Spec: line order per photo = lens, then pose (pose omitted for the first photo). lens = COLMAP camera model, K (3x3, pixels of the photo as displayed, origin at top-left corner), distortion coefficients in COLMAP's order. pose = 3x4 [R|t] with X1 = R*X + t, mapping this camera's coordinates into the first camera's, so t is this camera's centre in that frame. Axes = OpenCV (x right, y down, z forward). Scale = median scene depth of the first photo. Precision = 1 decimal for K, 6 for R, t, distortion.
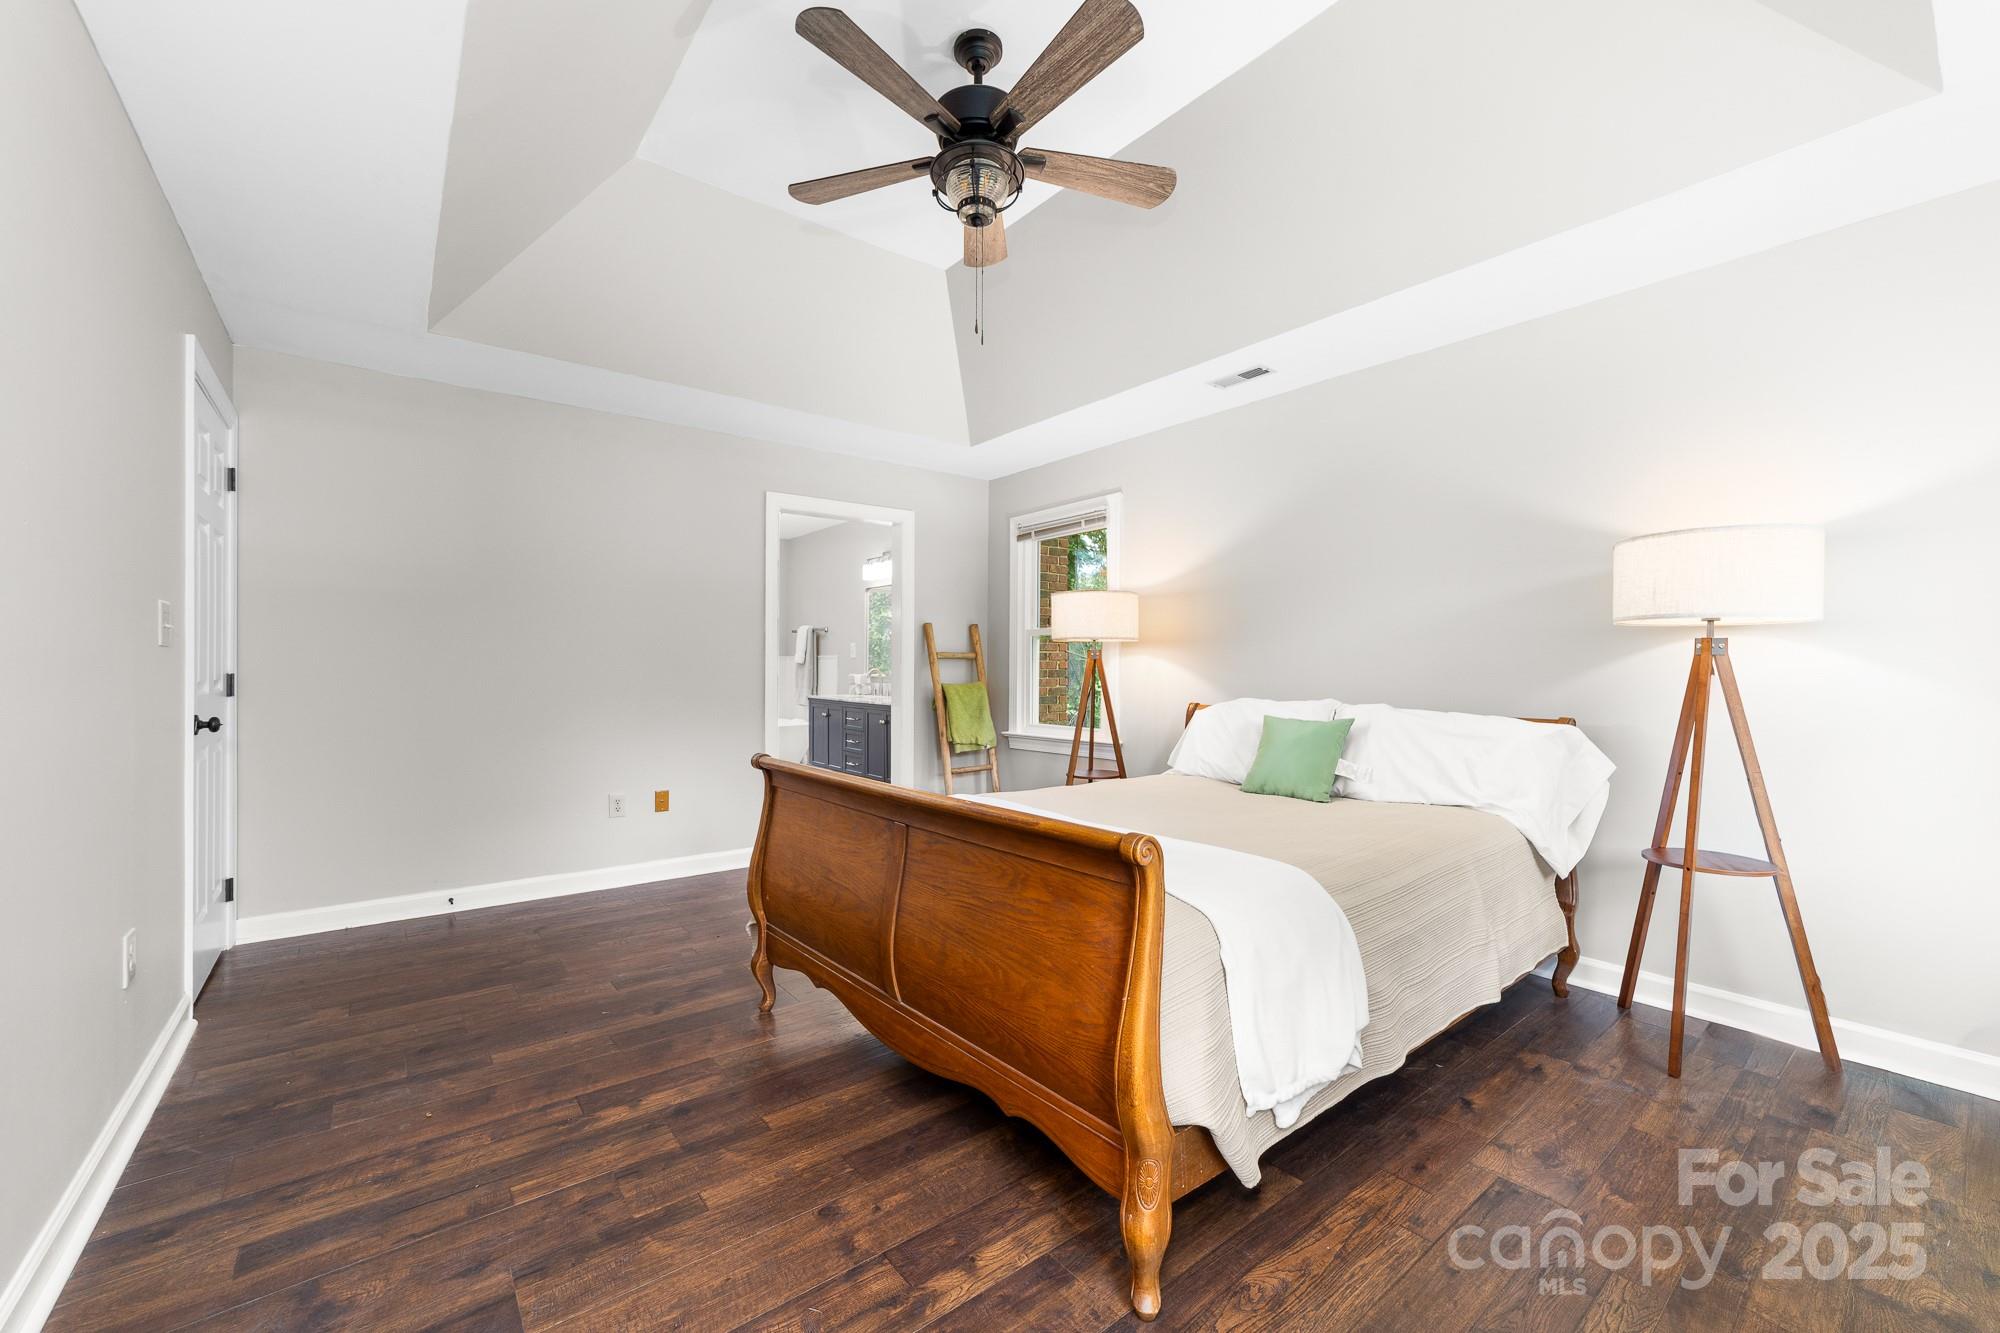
lens RADIAL K [[819.0, 0, 1000.0], [0, 819.0, 666.5], [0, 0, 1]] dist [-0.050826, 0.027391]
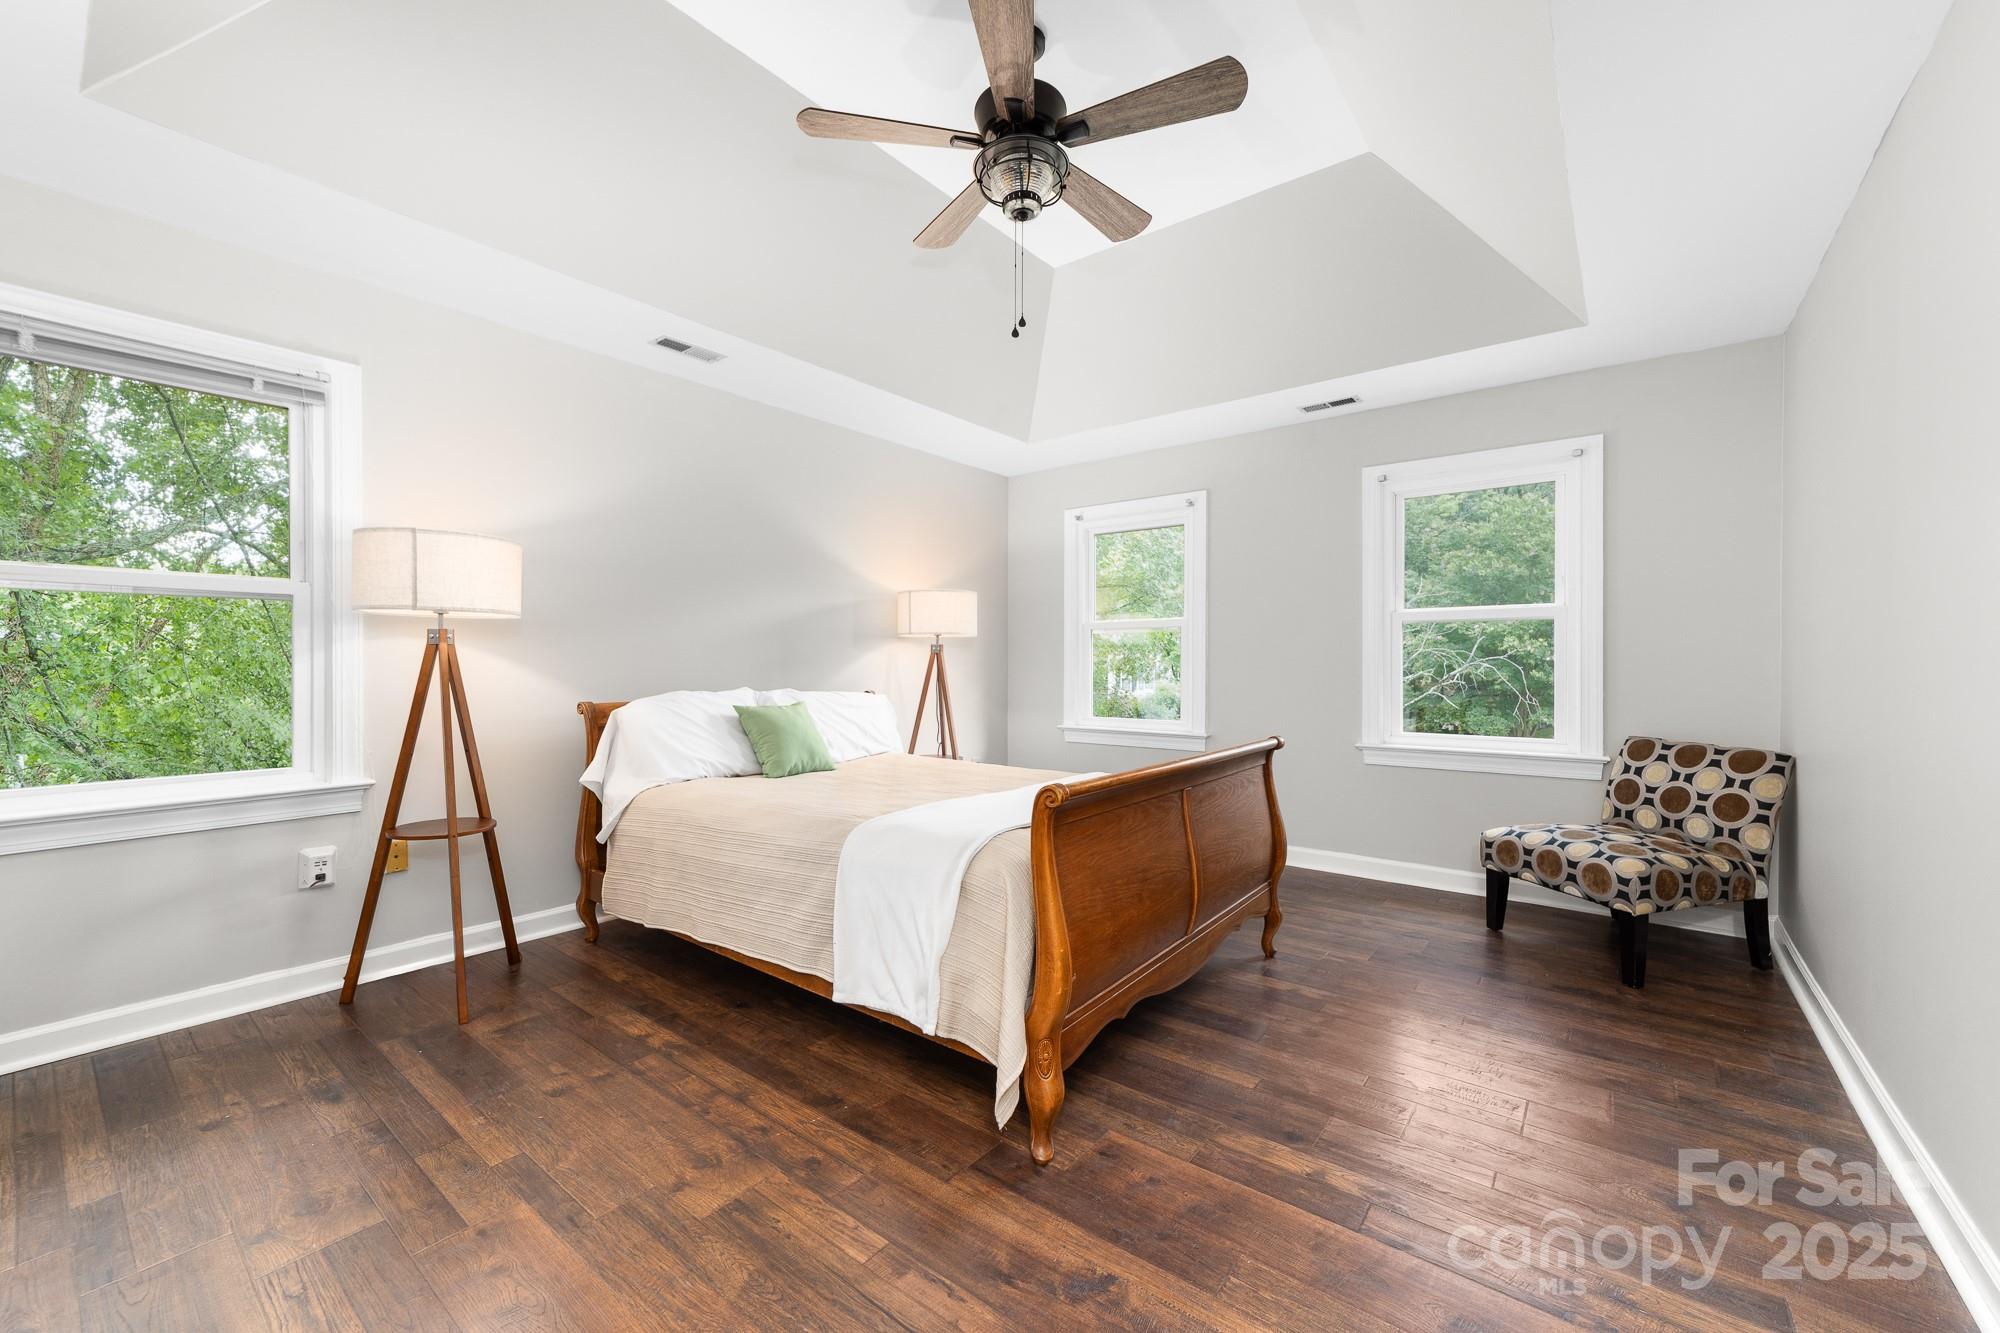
lens RADIAL K [[775.2, 0, 997.6], [0, 775.2, 658.0], [0, 0, 1]] dist [-0.016696, 0.007449]
pose [[-0.225457, -0.002742, 0.974249, -0.759628], [-0.006718, 0.999977, 0.001260, -0.001482], [-0.974230, -0.006261, -0.225470, 0.984213]]
